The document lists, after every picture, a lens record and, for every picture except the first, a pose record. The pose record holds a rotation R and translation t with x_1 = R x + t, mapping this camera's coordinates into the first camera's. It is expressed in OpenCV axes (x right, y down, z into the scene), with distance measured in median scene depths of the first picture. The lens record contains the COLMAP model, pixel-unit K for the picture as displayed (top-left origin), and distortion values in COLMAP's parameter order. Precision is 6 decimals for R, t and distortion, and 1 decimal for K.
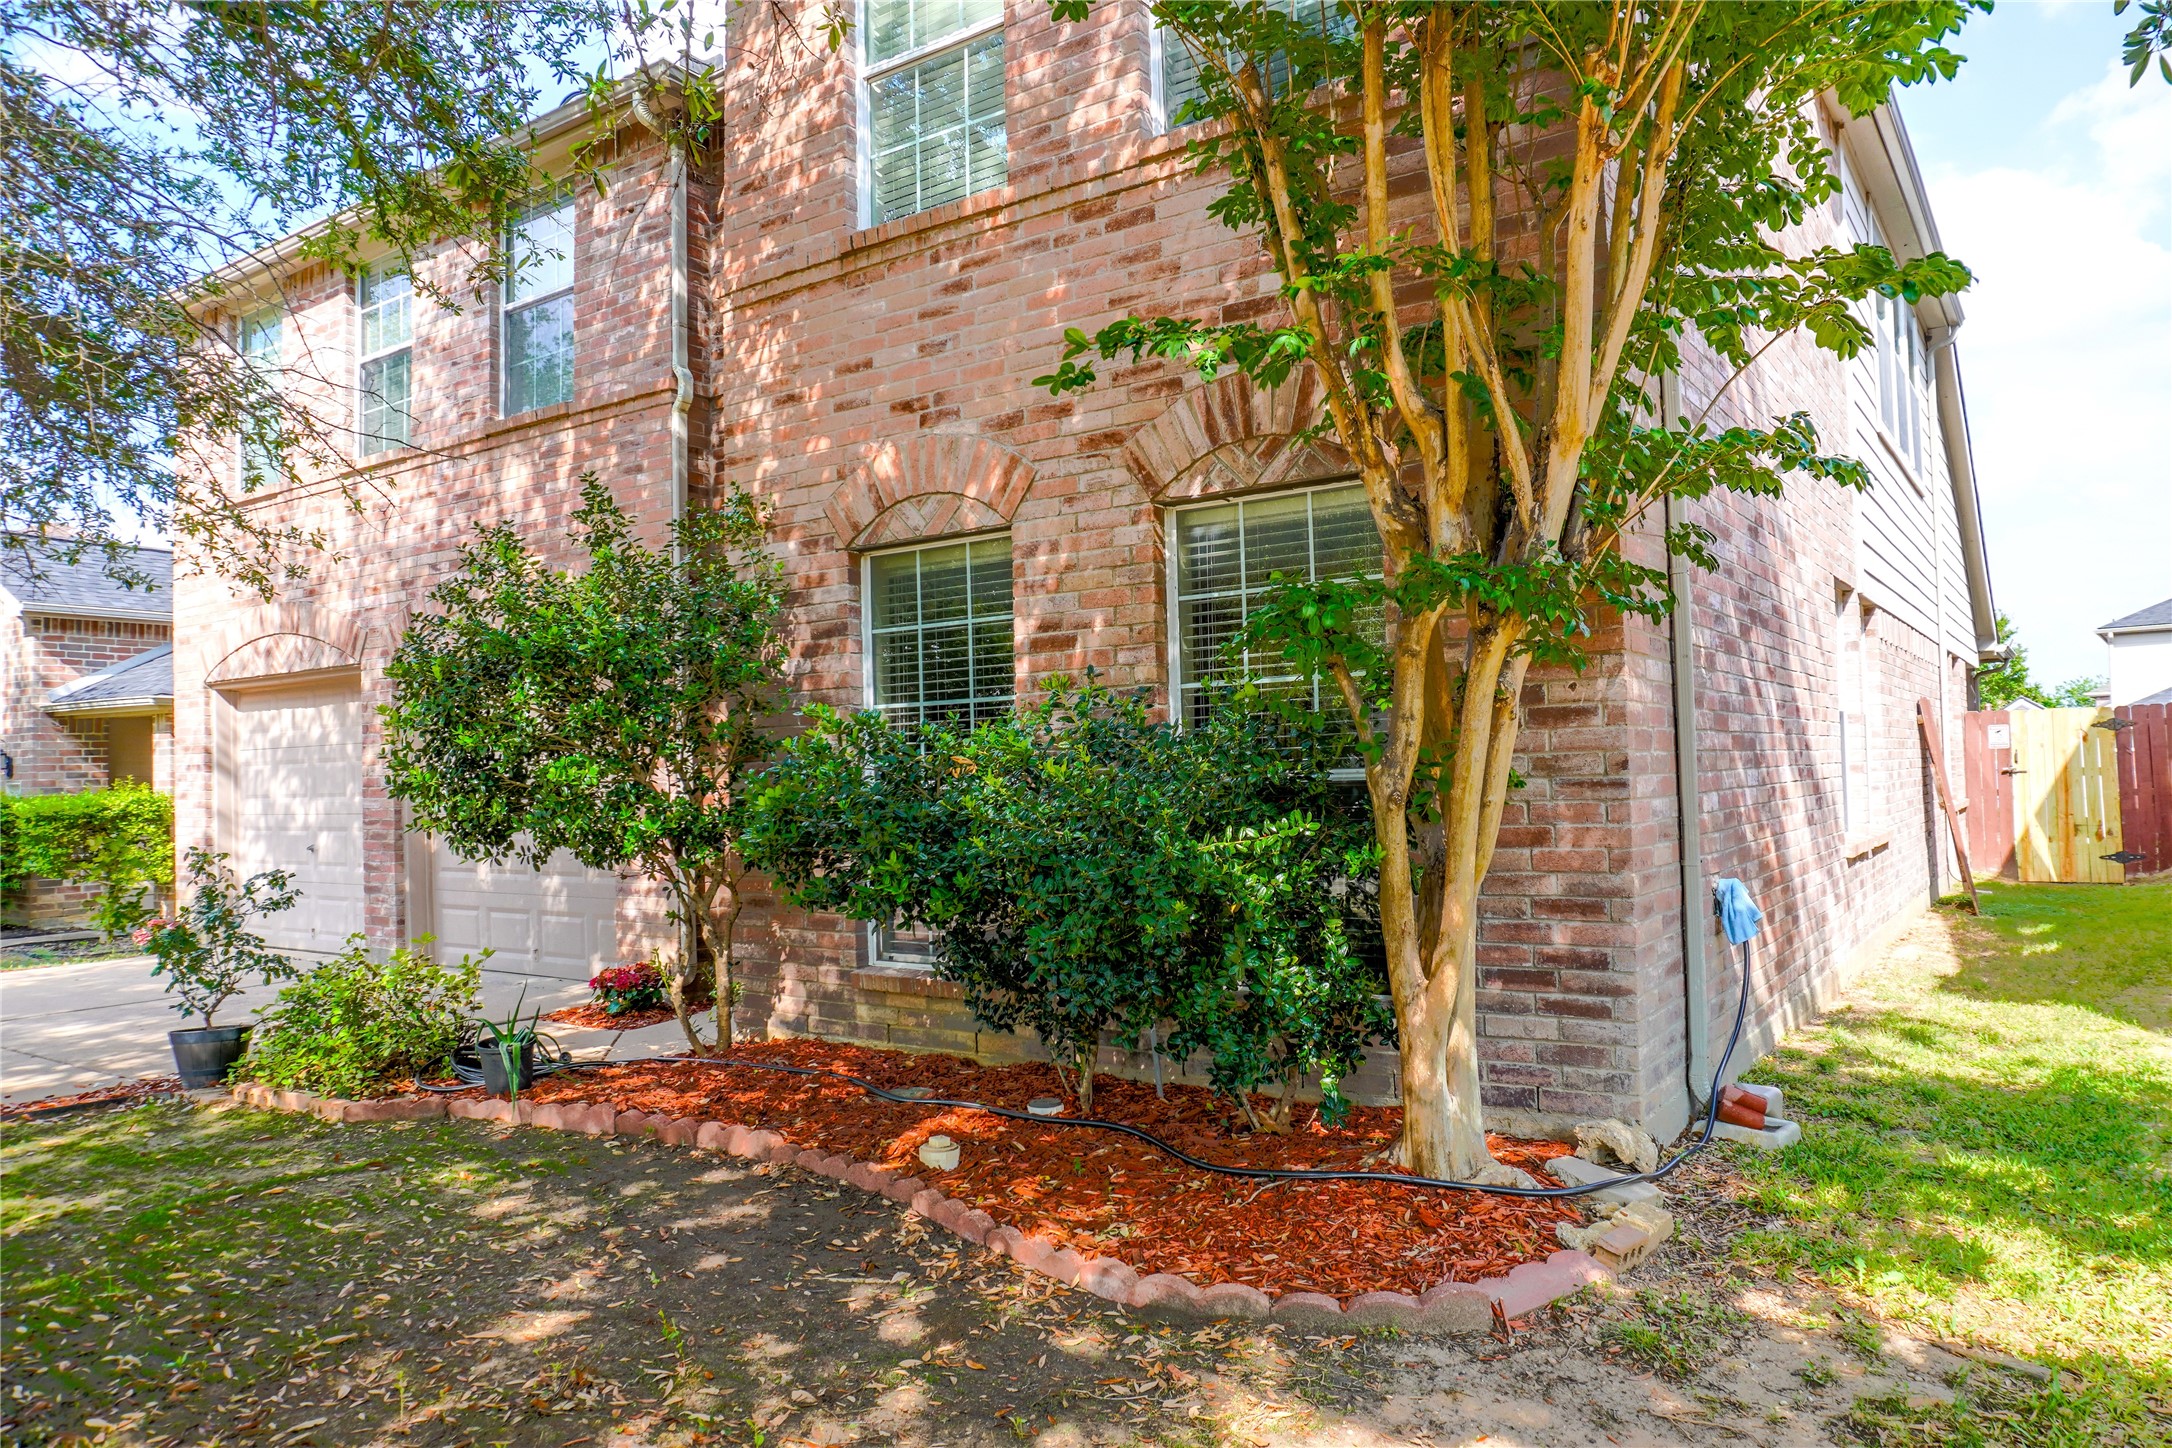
lens RADIAL K [[1457.3, 0, 1078.7], [0, 1457.3, 719.4], [0, 0, 1]] dist [-0.007152, -0.000237]
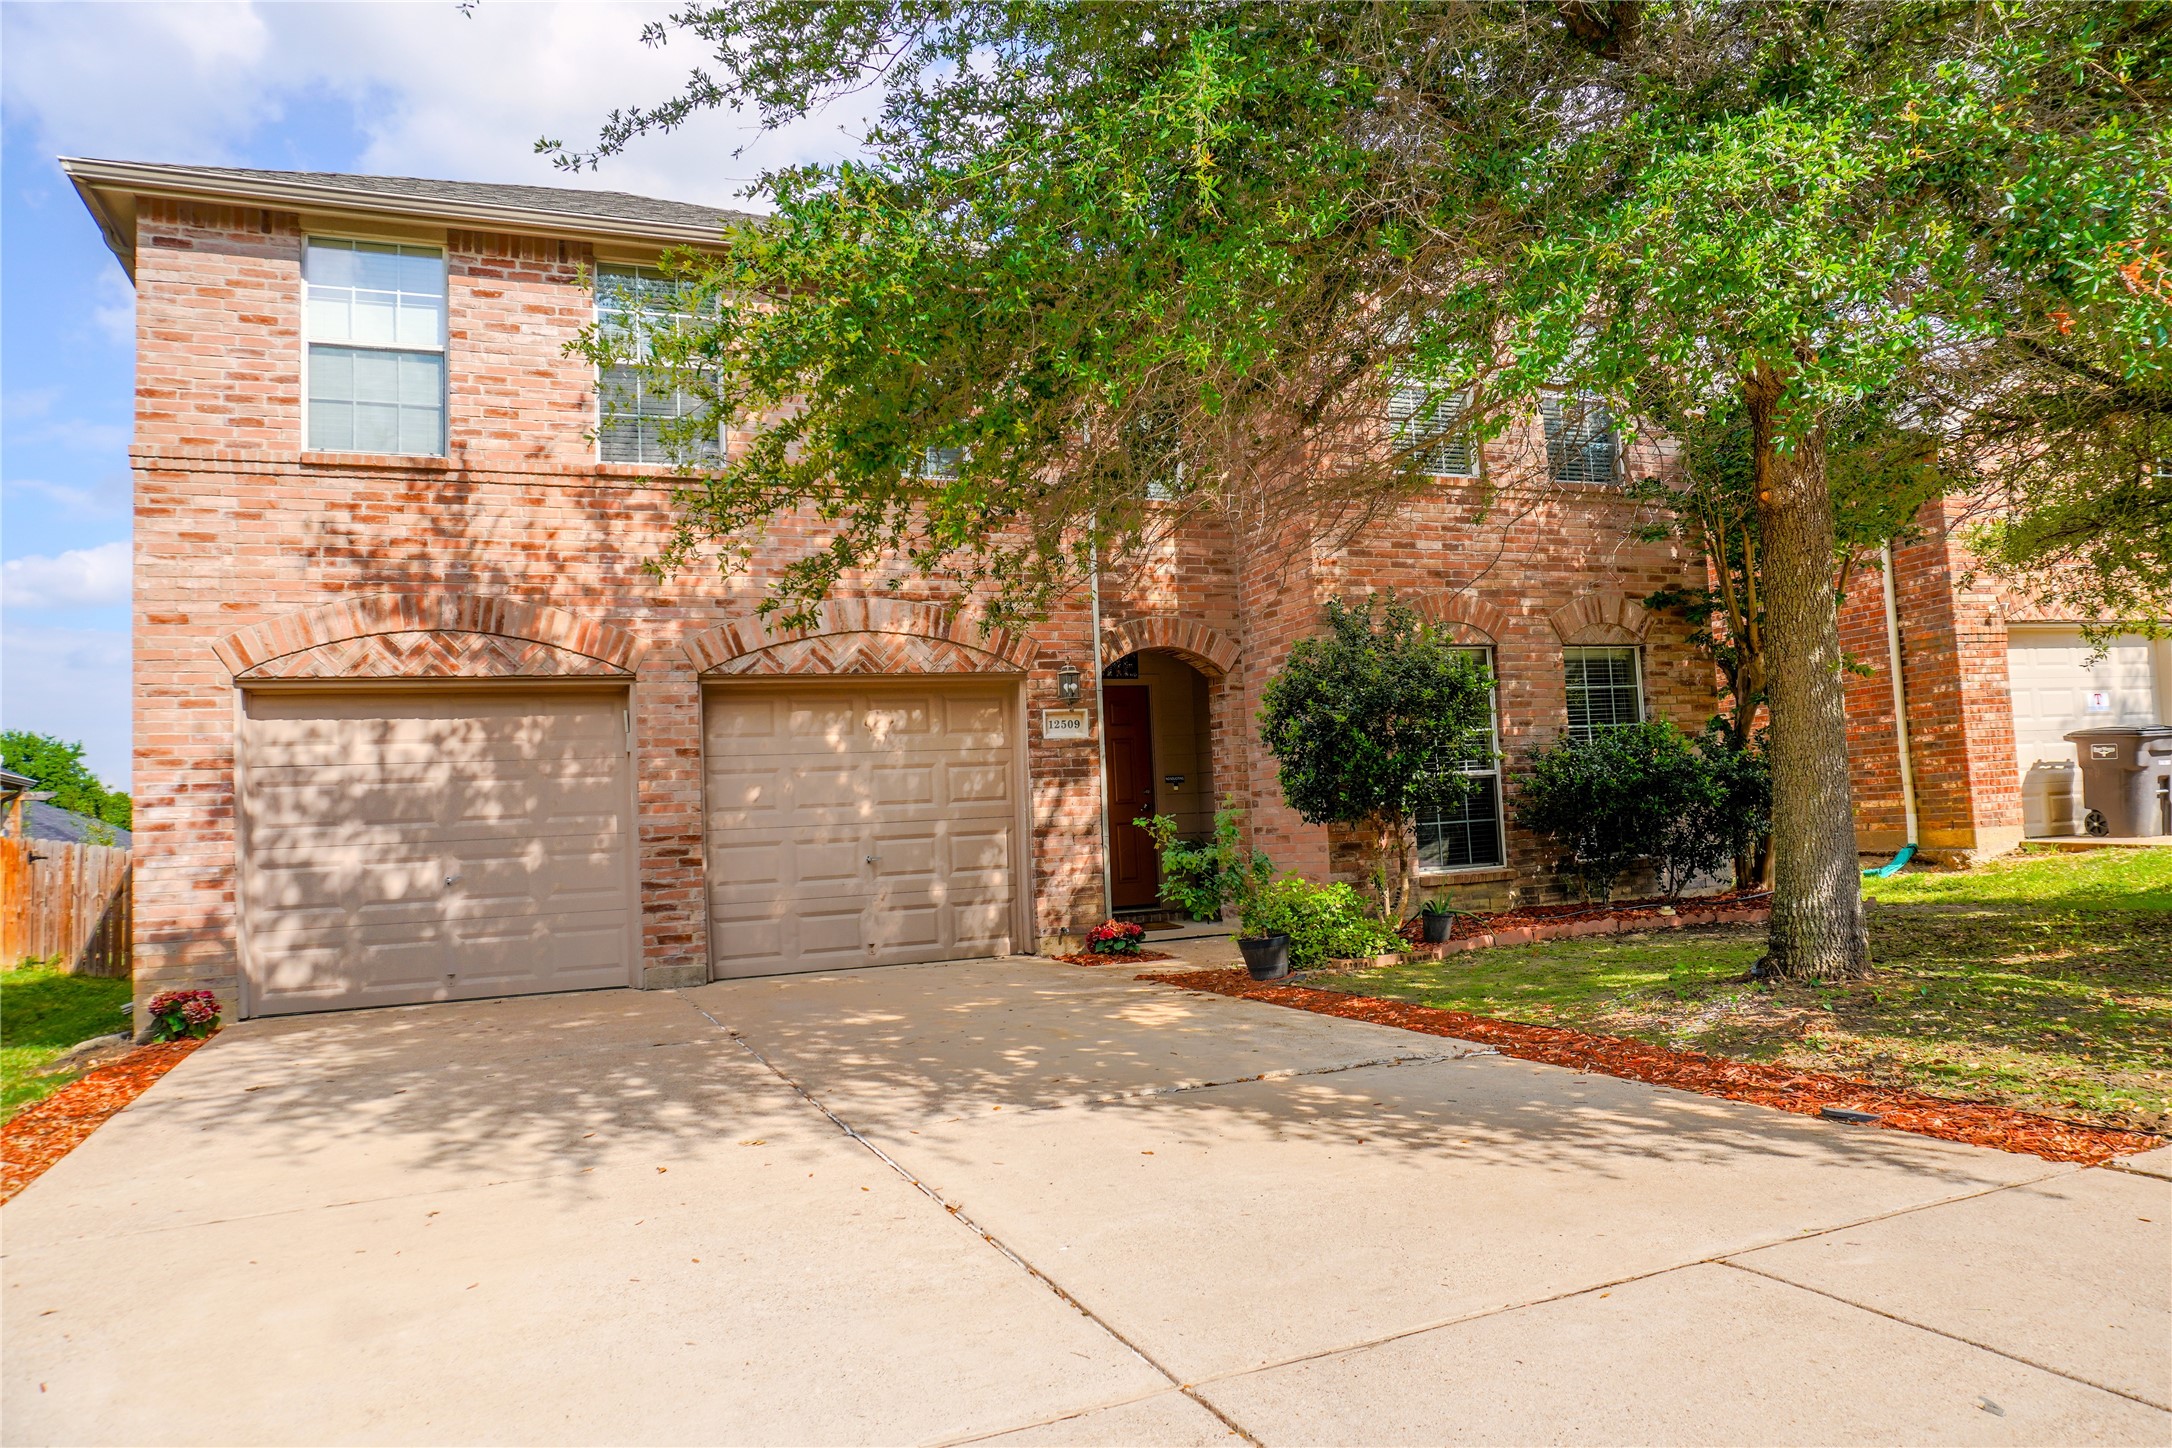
lens RADIAL K [[1457.3, 0, 1078.7], [0, 1457.3, 719.4], [0, 0, 1]] dist [-0.007152, -0.000237]
pose [[0.543466, 0.067345, 0.836725, -0.981371], [0.007475, 0.996349, -0.085048, 0.064273], [-0.839398, 0.052475, 0.540978, 0.198889]]
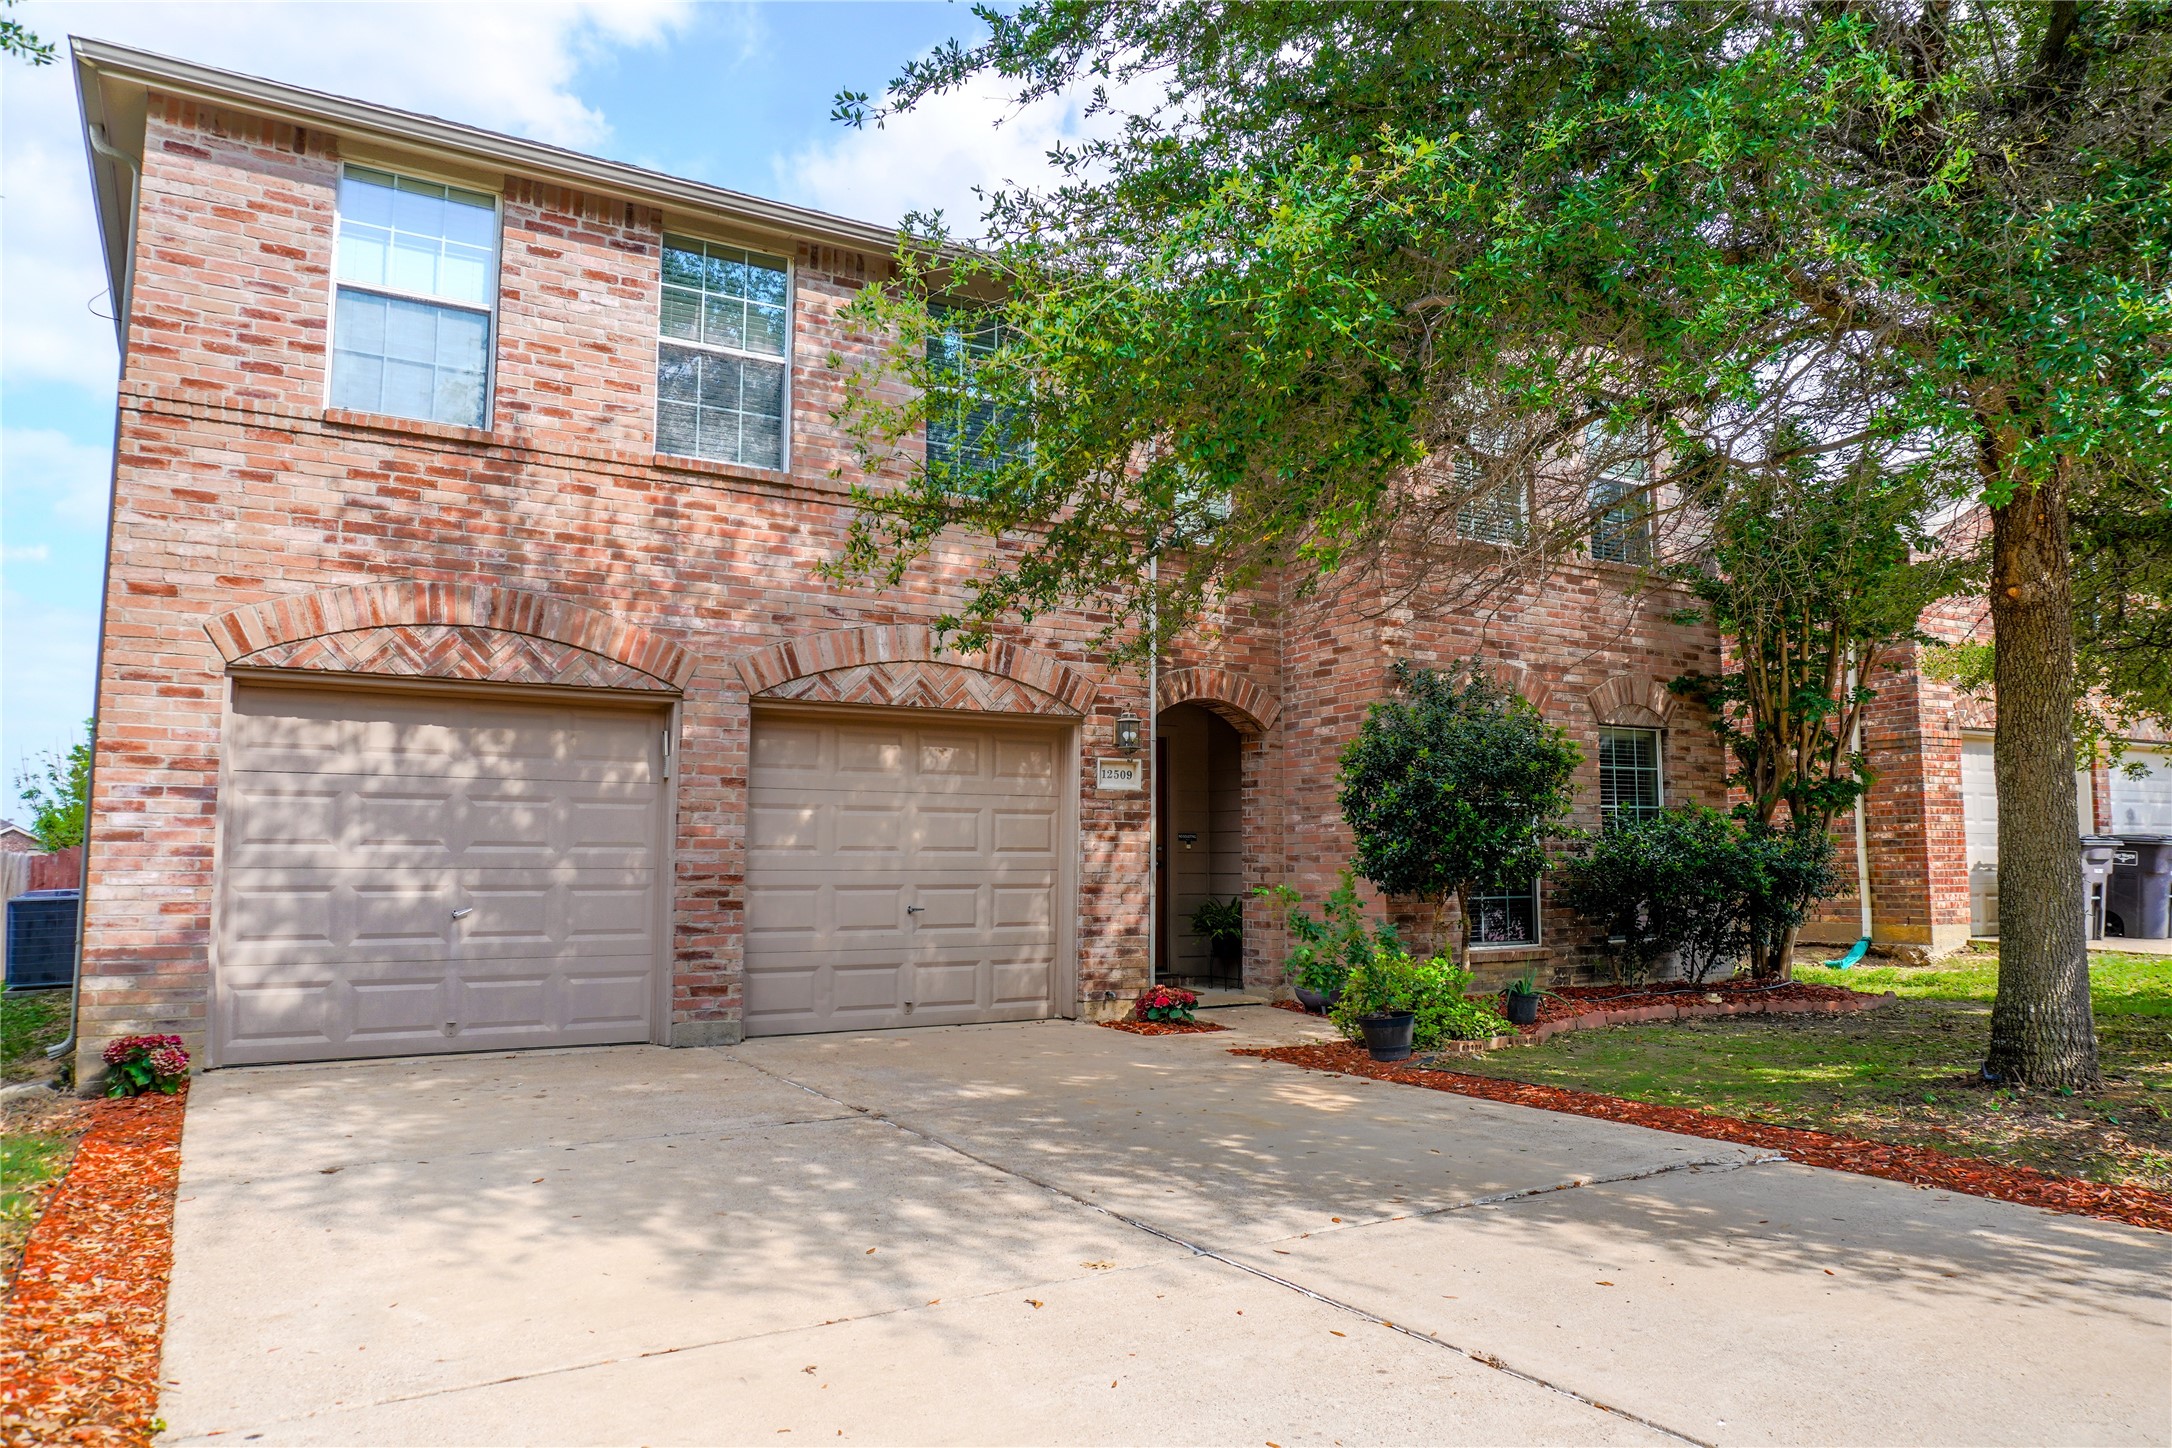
lens RADIAL K [[1465.5, 0, 1086.0], [0, 1465.5, 724.0], [0, 0, 1]] dist [-0.003689, -0.002229]
pose [[0.408981, 0.122817, 0.904240, -1.014173], [-0.039596, 0.992357, -0.116876, 0.061650], [-0.911684, 0.011996, 0.410718, 0.364656]]
